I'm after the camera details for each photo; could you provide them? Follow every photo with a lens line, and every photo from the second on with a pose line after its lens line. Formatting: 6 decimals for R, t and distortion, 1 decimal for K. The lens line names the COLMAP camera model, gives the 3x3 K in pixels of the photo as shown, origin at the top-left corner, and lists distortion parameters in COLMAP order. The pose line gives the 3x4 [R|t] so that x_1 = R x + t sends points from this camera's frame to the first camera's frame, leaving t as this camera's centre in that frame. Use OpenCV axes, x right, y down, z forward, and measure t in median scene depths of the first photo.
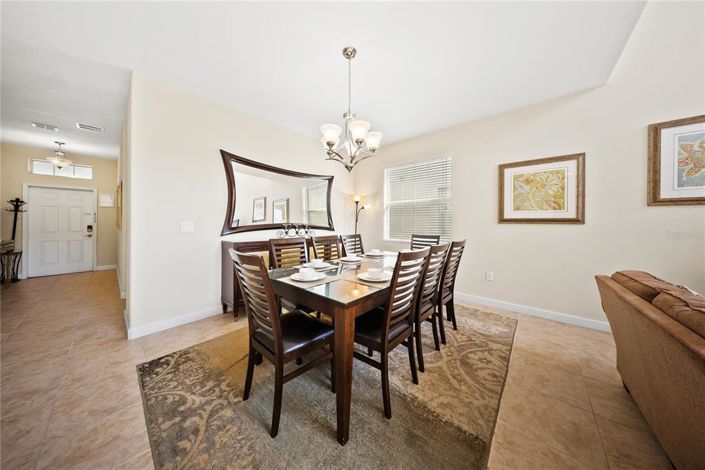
lens RADIAL K [[211.7, 0, 349.8], [0, 211.7, 223.8], [0, 0, 1]] dist [-0.001545, -0.000188]
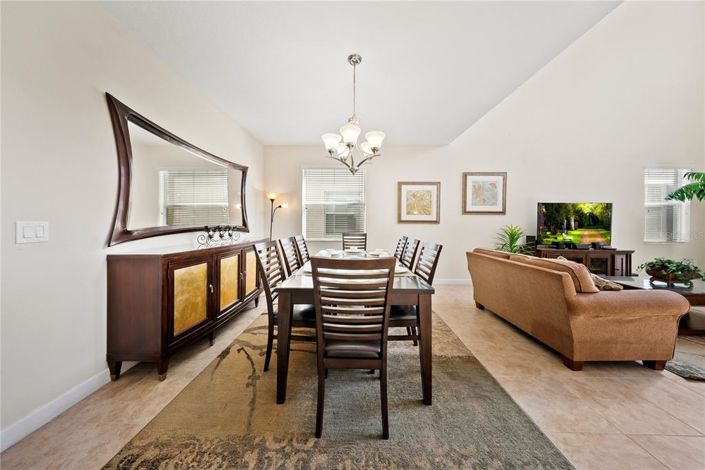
lens RADIAL K [[211.7, 0, 349.8], [0, 211.7, 223.8], [0, 0, 1]] dist [-0.001545, -0.000188]
pose [[0.764132, -0.001724, 0.645058, -0.526127], [0.000471, 0.999998, 0.002115, -0.003926], [-0.645060, -0.001312, 0.764131, 0.161345]]
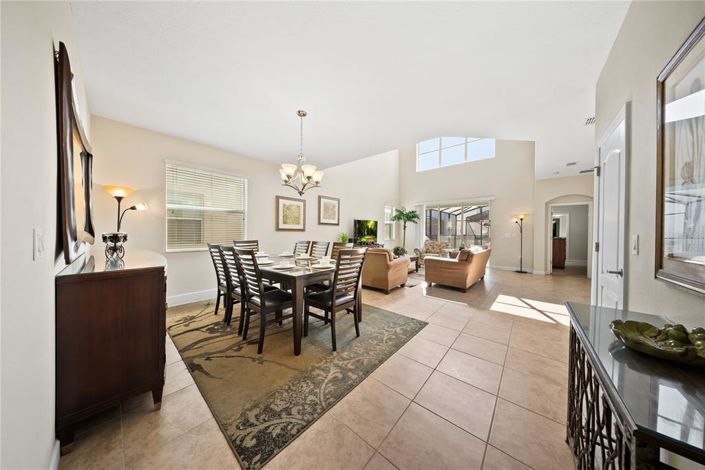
lens RADIAL K [[207.4, 0, 352.5], [0, 207.4, 235.0], [0, 0, 1]] dist [0.000154, -0.000020]
pose [[-0.010648, -0.018235, 0.999777, -1.090887], [-0.004160, 0.999826, 0.018191, -0.005398], [-0.999935, -0.003965, -0.010722, 0.502743]]
